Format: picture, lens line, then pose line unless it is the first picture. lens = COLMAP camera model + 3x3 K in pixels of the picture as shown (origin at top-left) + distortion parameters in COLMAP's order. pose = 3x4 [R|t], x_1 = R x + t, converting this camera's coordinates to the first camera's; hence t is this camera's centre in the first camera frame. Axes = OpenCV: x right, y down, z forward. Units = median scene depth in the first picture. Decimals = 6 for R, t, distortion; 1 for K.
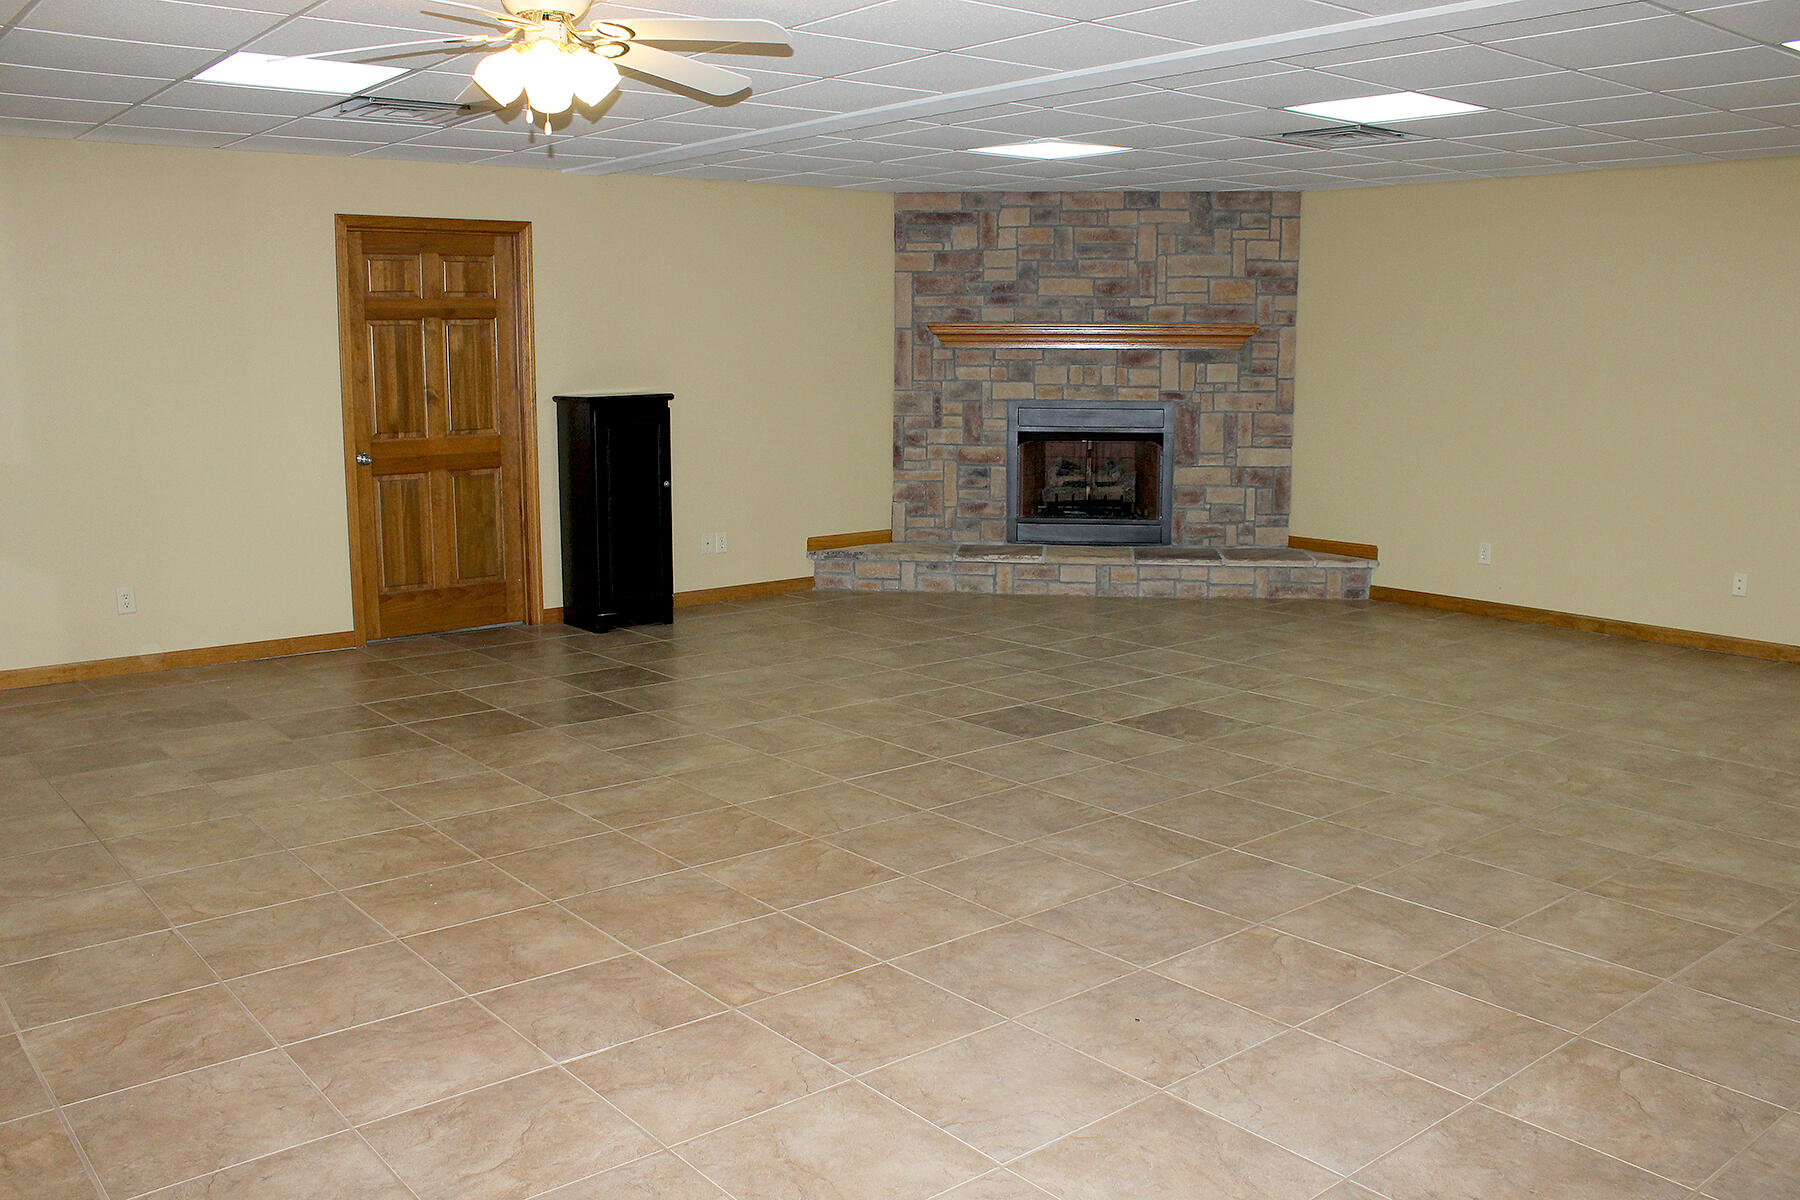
lens RADIAL K [[1528.4, 0, 900.0], [0, 1528.4, 600.0], [0, 0, 1]] dist [-0.160452, 0.122729]
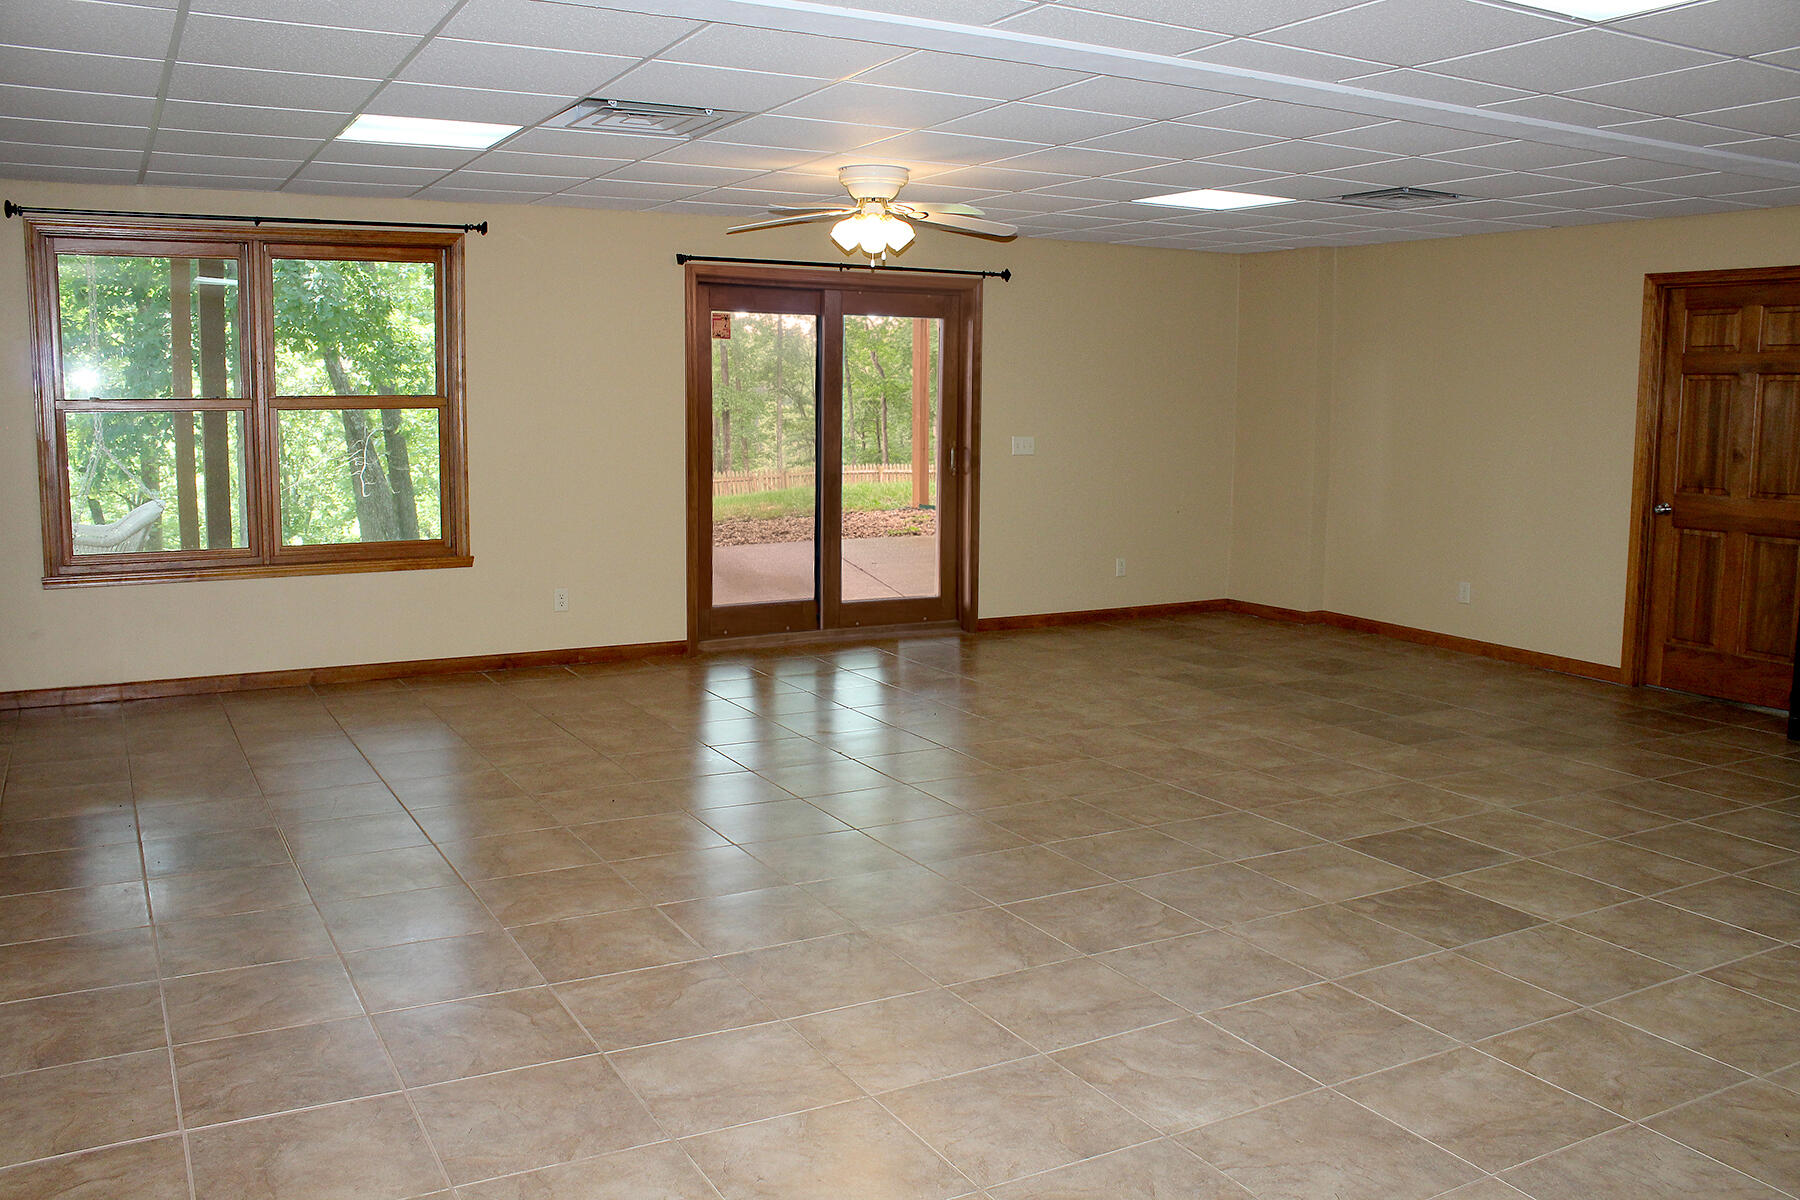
lens RADIAL K [[1528.4, 0, 900.0], [0, 1528.4, 600.0], [0, 0, 1]] dist [-0.160452, 0.122729]
pose [[-0.178450, 0.133940, -0.974790, 1.030260], [-0.171928, 0.971206, 0.164922, -0.156036], [0.968812, 0.197024, -0.150284, 0.928800]]
